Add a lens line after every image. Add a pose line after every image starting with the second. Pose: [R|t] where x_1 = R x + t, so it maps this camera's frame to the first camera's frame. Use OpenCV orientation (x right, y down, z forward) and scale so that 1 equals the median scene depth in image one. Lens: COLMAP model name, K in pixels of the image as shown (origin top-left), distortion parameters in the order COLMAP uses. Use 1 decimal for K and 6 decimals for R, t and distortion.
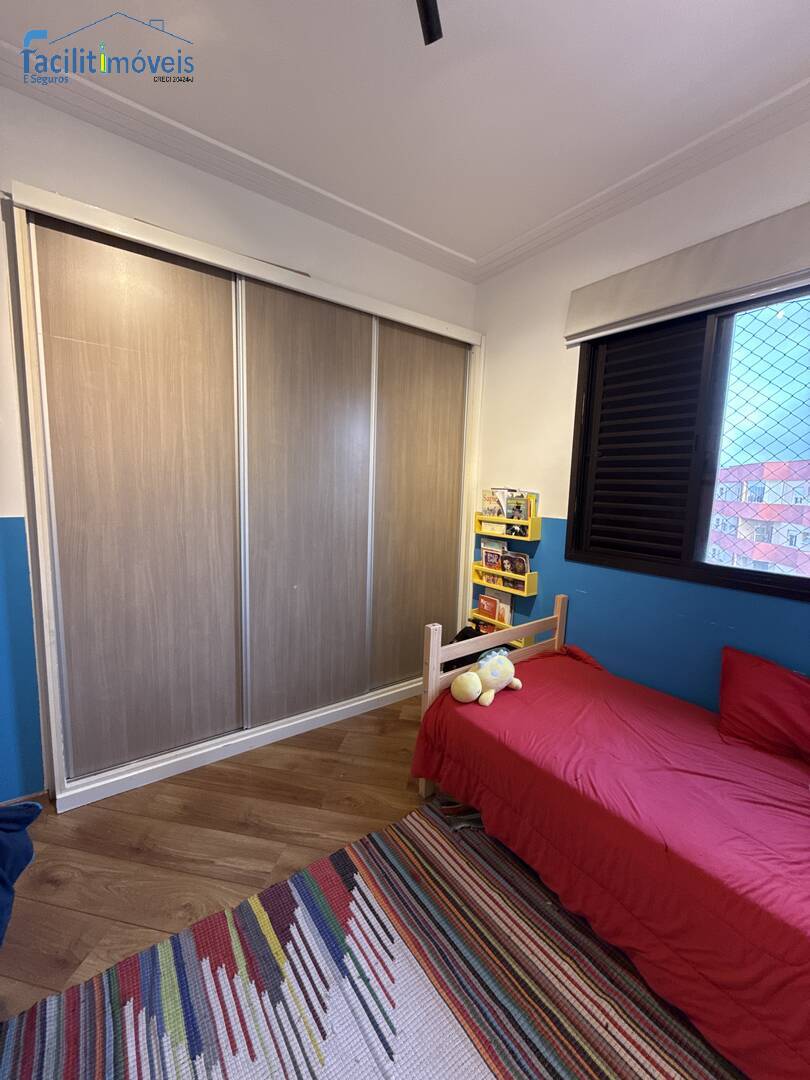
lens RADIAL K [[430.6, 0, 404.6], [0, 430.6, 536.8], [0, 0, 1]] dist [0.000174, 0.000078]
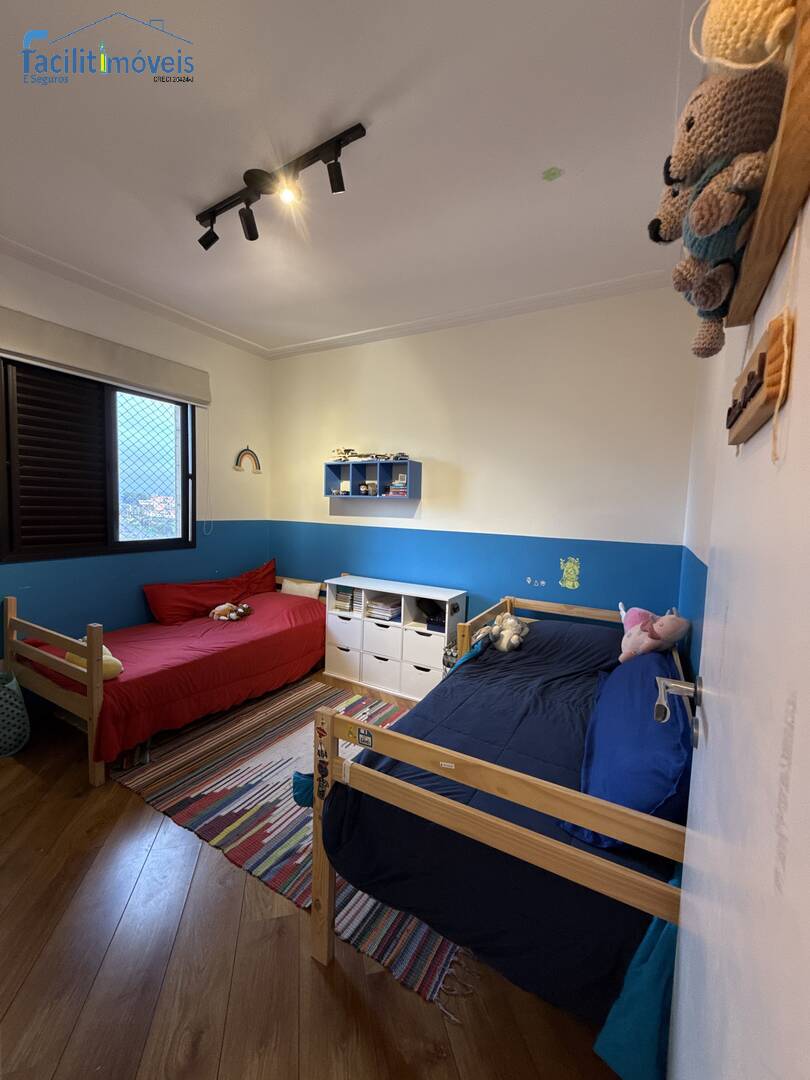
lens RADIAL K [[430.6, 0, 404.6], [0, 430.6, 536.8], [0, 0, 1]] dist [0.000174, 0.000078]
pose [[-0.402402, -0.111218, 0.908682, -1.311436], [0.066289, 0.986447, 0.150092, -0.138502], [-0.913060, 0.120633, -0.389576, 0.721832]]
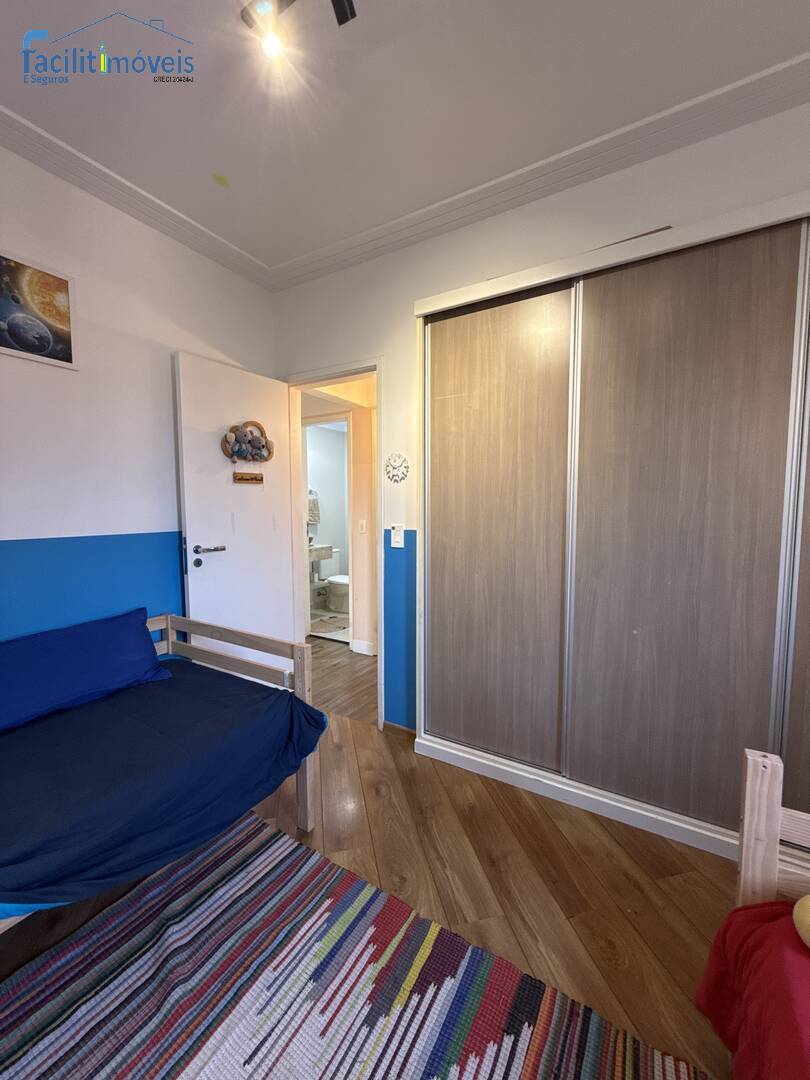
lens RADIAL K [[430.6, 0, 404.6], [0, 430.6, 536.8], [0, 0, 1]] dist [0.000174, 0.000078]
pose [[0.385073, 0.035925, -0.922187, 0.396373], [-0.095308, 0.995447, -0.001019, -0.018091], [0.917952, 0.088284, 0.386744, 0.399124]]
